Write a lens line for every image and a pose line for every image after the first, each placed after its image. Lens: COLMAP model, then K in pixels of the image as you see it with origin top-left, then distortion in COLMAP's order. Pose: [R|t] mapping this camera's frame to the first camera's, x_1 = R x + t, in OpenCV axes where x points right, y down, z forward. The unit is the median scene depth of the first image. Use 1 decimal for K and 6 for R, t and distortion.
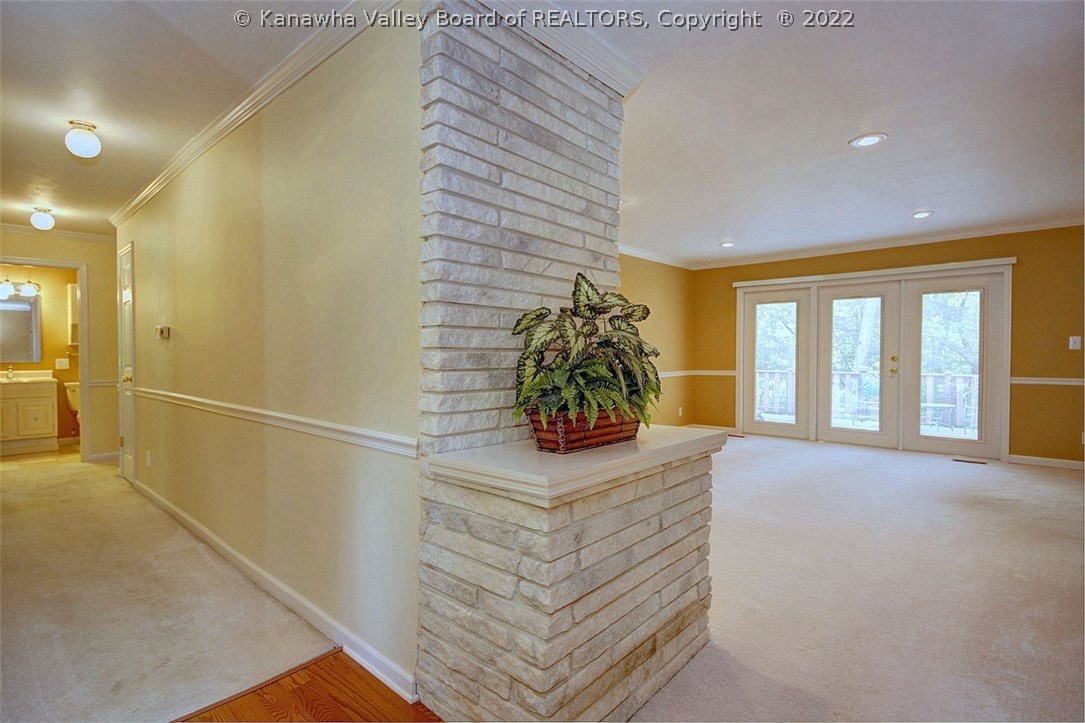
lens RADIAL K [[519.8, 0, 543.1], [0, 519.8, 358.4], [0, 0, 1]] dist [0.020446, -0.002209]
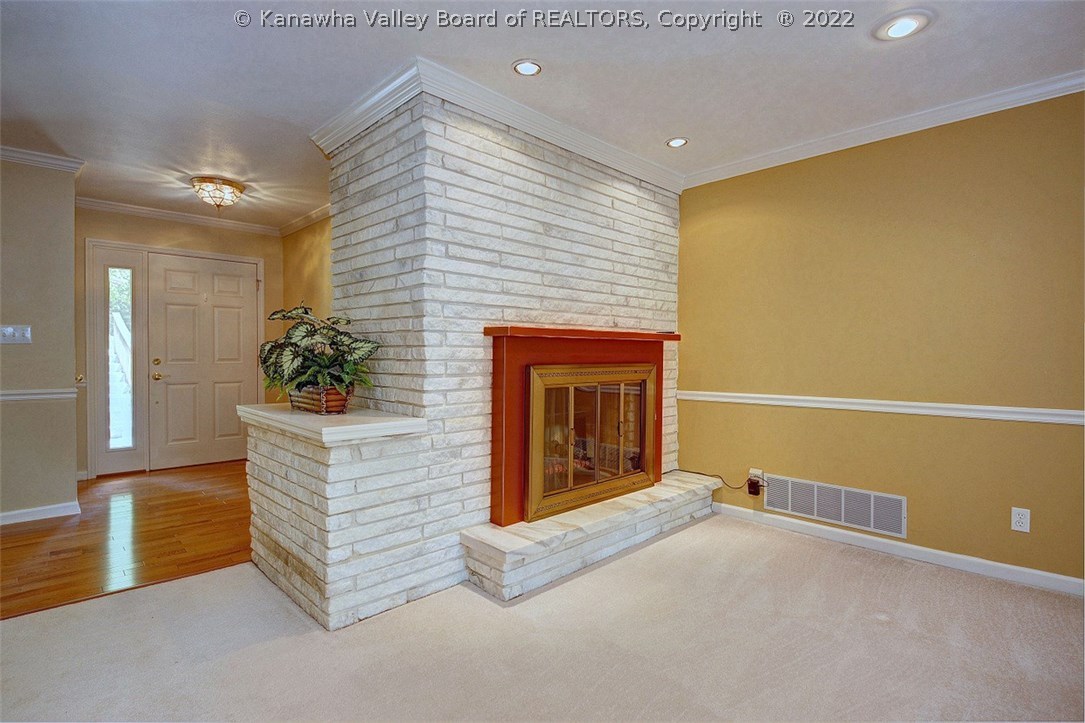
lens RADIAL K [[519.8, 0, 541.5], [0, 519.8, 361.3], [0, 0, 1]] dist [0.020446, -0.002209]
pose [[-0.070109, 0.019097, -0.997357, 1.235856], [-0.016988, 0.999649, 0.020335, -0.009284], [0.997395, 0.018369, -0.069760, 1.408481]]
